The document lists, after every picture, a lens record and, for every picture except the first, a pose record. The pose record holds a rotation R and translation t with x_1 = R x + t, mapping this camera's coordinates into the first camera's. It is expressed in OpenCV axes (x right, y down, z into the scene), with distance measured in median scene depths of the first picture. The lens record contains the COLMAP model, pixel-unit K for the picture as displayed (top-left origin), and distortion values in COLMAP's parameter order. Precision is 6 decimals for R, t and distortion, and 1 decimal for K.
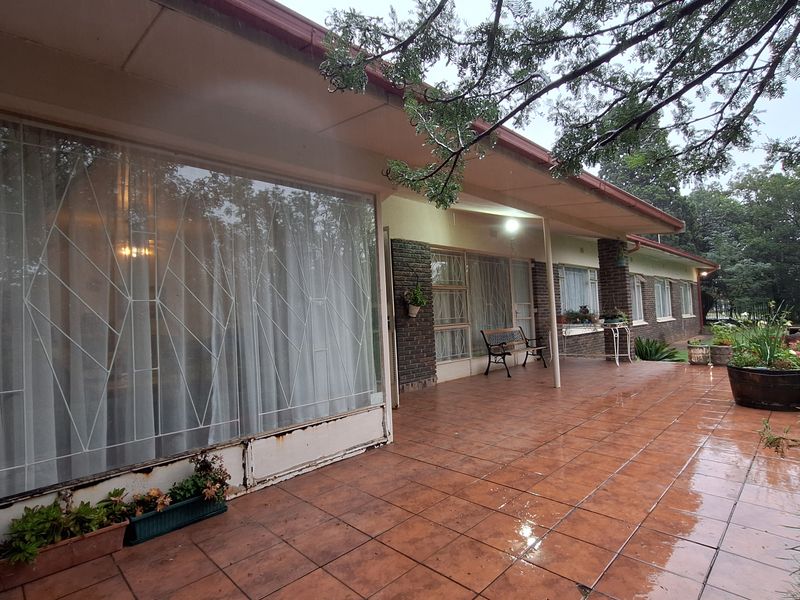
lens RADIAL K [[418.5, 0, 400.0], [0, 418.5, 300.0], [0, 0, 1]] dist [-0.001269, -0.000013]
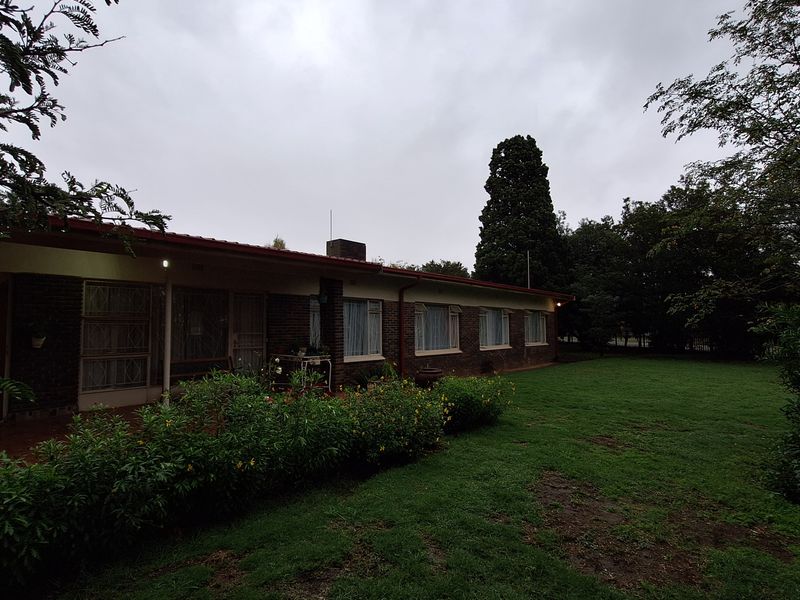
lens RADIAL K [[418.5, 0, 400.0], [0, 418.5, 300.0], [0, 0, 1]] dist [-0.001269, -0.000013]
pose [[0.995003, 0.053930, 0.084027, 0.695423], [-0.052137, 0.998366, -0.023383, -0.084857], [-0.085150, 0.018886, 0.996189, -0.100651]]
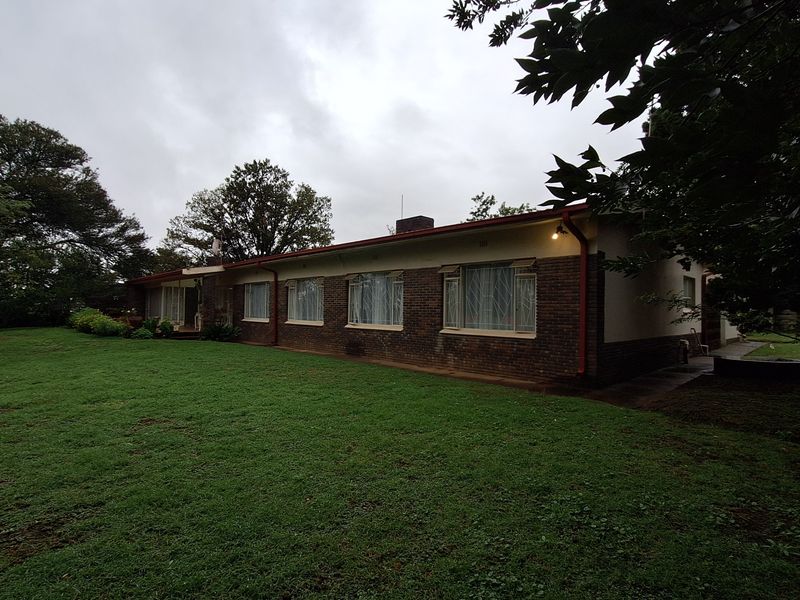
lens RADIAL K [[418.5, 0, 400.0], [0, 418.5, 300.0], [0, 0, 1]] dist [-0.001269, -0.000013]
pose [[0.008730, 0.054512, -0.998475, 3.187849], [0.062311, 0.996543, 0.054952, -0.098886], [0.998019, -0.062696, 0.005303, 2.331849]]
